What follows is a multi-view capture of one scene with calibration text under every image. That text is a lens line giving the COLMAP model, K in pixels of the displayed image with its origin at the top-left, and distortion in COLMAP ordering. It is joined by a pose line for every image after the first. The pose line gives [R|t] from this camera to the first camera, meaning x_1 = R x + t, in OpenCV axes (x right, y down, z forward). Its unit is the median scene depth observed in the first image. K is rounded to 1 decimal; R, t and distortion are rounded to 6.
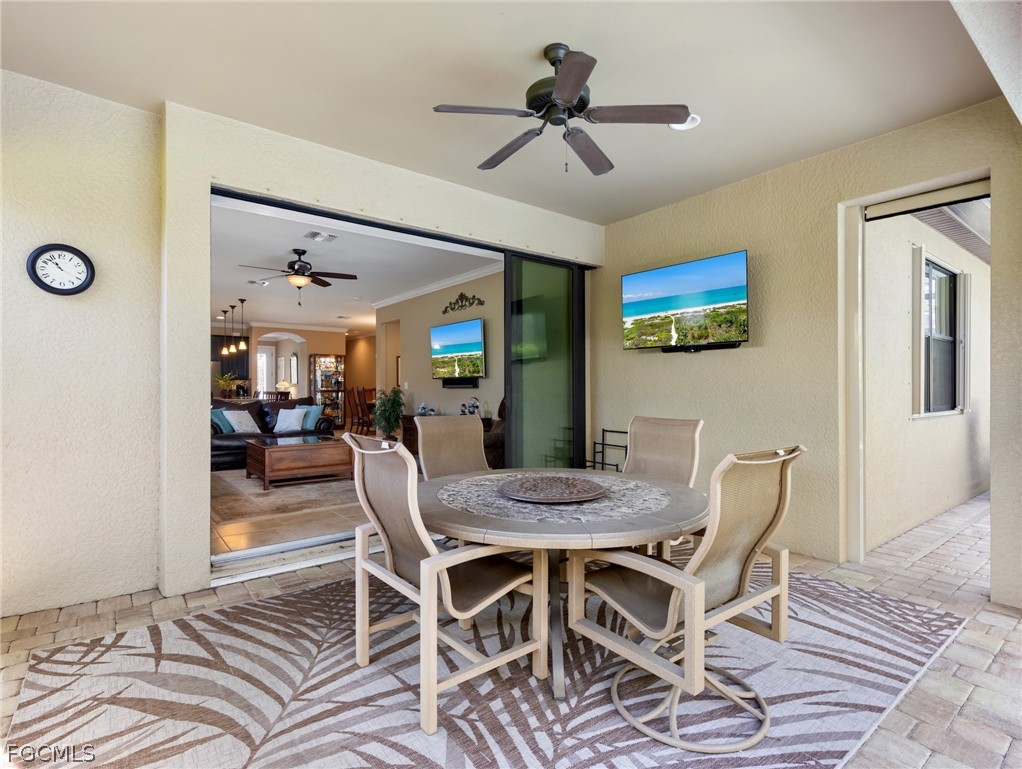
lens RADIAL K [[507.6, 0, 513.2], [0, 507.6, 383.8], [0, 0, 1]] dist [-0.003295, -0.000818]
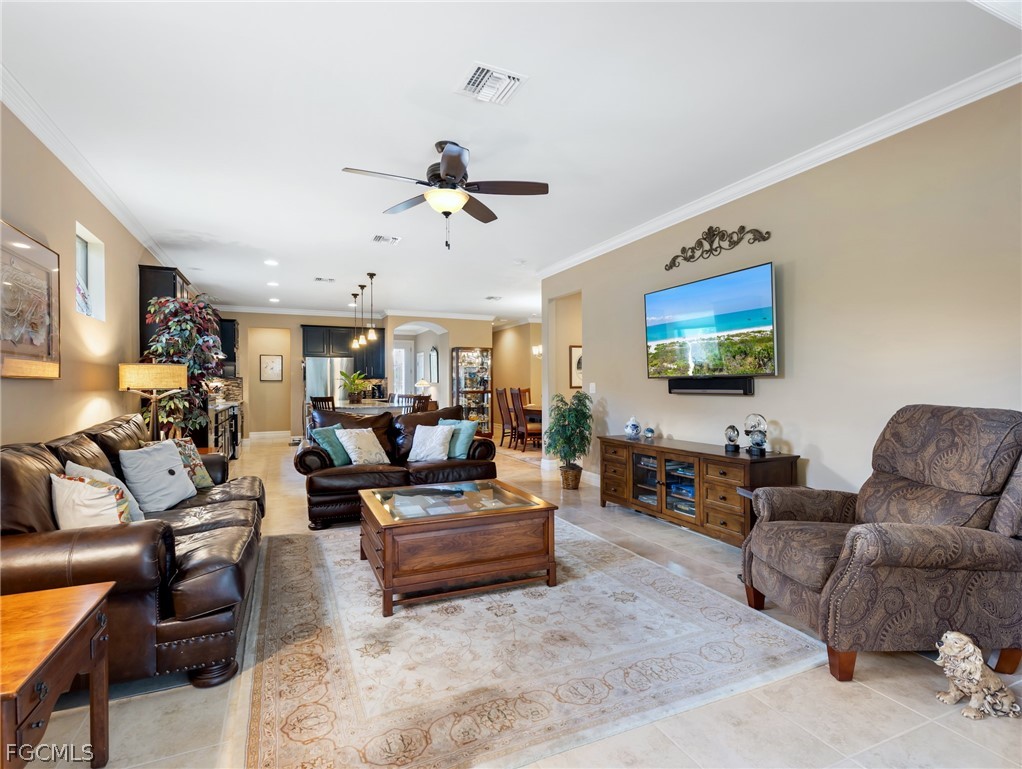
lens RADIAL K [[517.0, 0, 514.6], [0, 517.0, 379.8], [0, 0, 1]] dist [0.007227, -0.000739]
pose [[0.968691, -0.003241, -0.248249, -0.130568], [0.003121, 0.999995, -0.000876, -0.006250], [0.248251, 0.000073, 0.968696, 0.292918]]
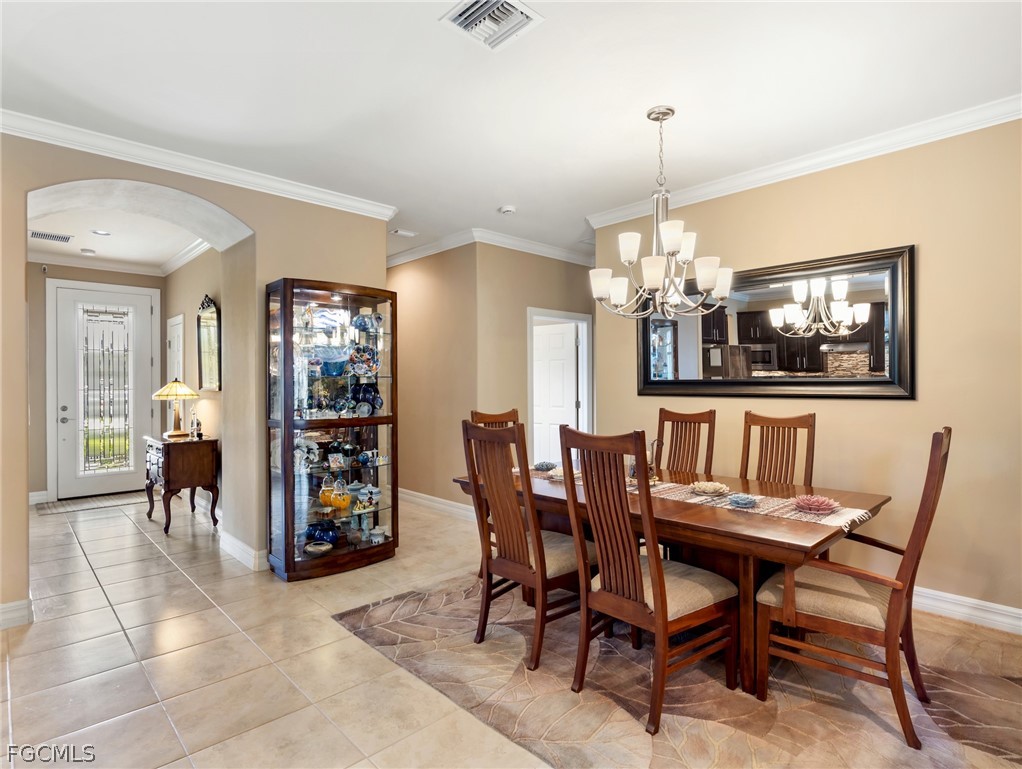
lens RADIAL K [[542.8, 0, 511.0], [0, 542.8, 384.5], [0, 0, 1]] dist [-0.002532, -0.000681]
pose [[0.995554, 0.002120, 0.094172, -0.434182], [-0.003502, 0.999889, 0.014505, -0.015411], [-0.094131, -0.014770, 0.995450, 1.013382]]
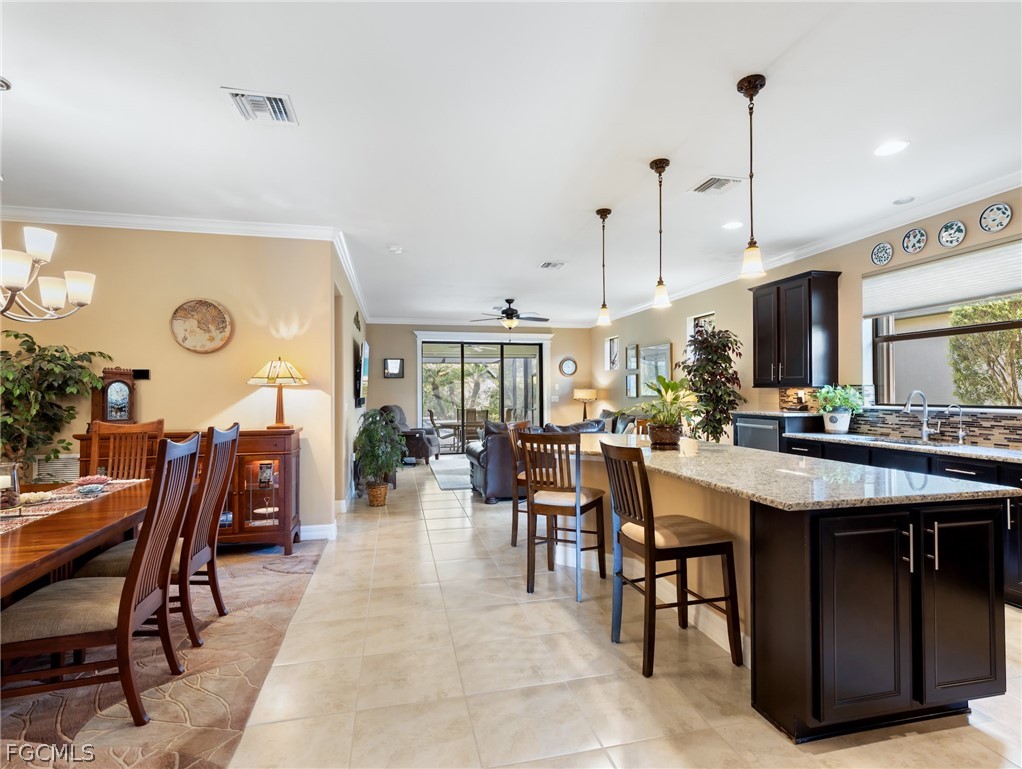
lens RADIAL K [[523.7, 0, 515.8], [0, 523.7, 387.9], [0, 0, 1]] dist [0.010928, 0.000040]
pose [[-0.907895, 0.005089, 0.419166, -0.658519], [-0.001641, 0.999875, -0.015694, -0.012615], [-0.419194, -0.014936, -0.907774, 1.434077]]
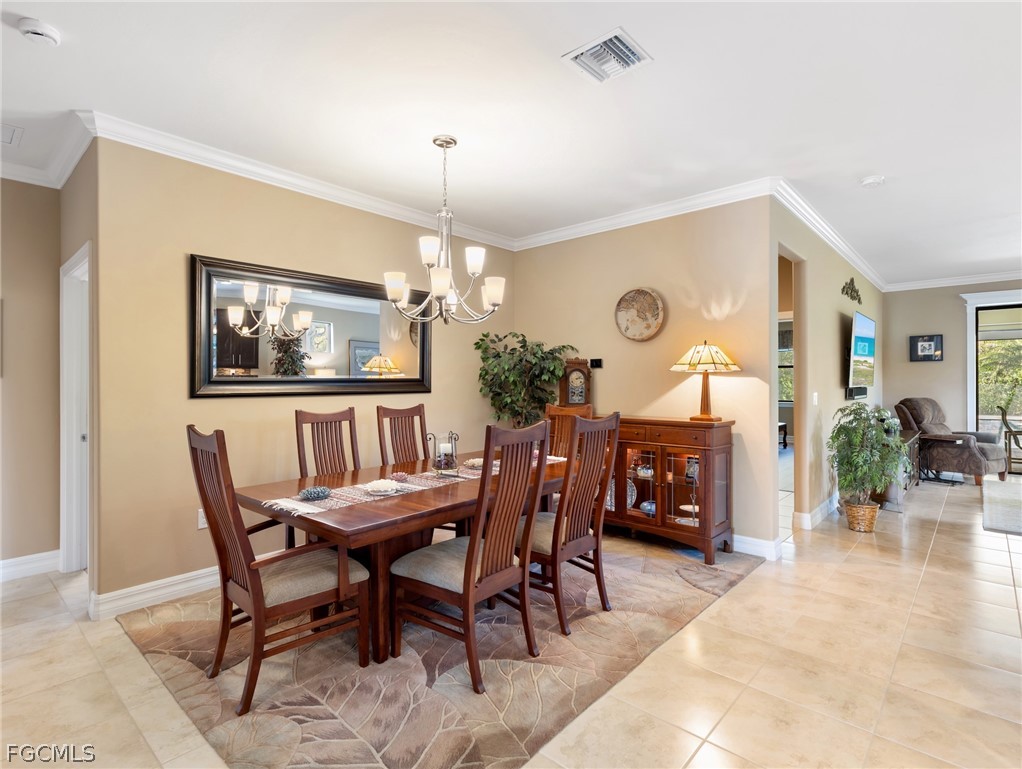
lens RADIAL K [[517.0, 0, 514.6], [0, 517.0, 379.8], [0, 0, 1]] dist [0.007227, -0.000739]
pose [[-0.172646, -0.001116, 0.984983, -0.652612], [-0.010630, 0.999943, -0.000730, -0.013818], [-0.984927, -0.010596, -0.172648, 1.322653]]
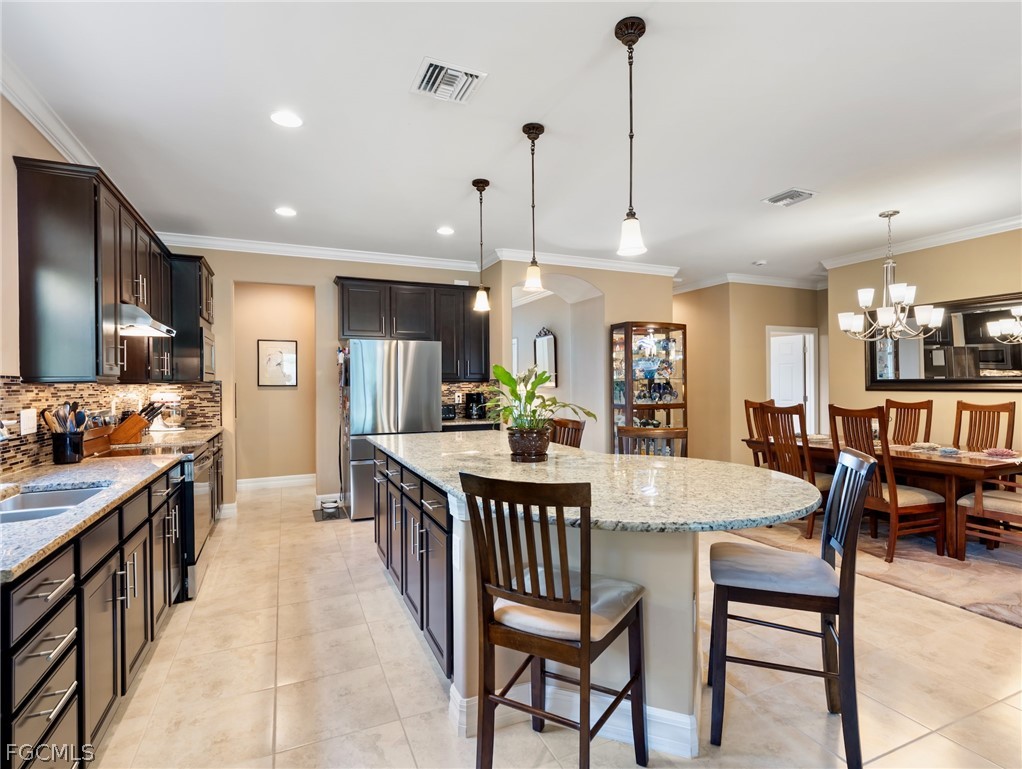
lens RADIAL K [[507.6, 0, 513.2], [0, 507.6, 383.8], [0, 0, 1]] dist [-0.003295, -0.000818]
pose [[0.968570, 0.000093, -0.248742, -0.537546], [0.003587, 0.999891, 0.014343, -0.017817], [0.248716, -0.014784, 0.968464, 0.780787]]
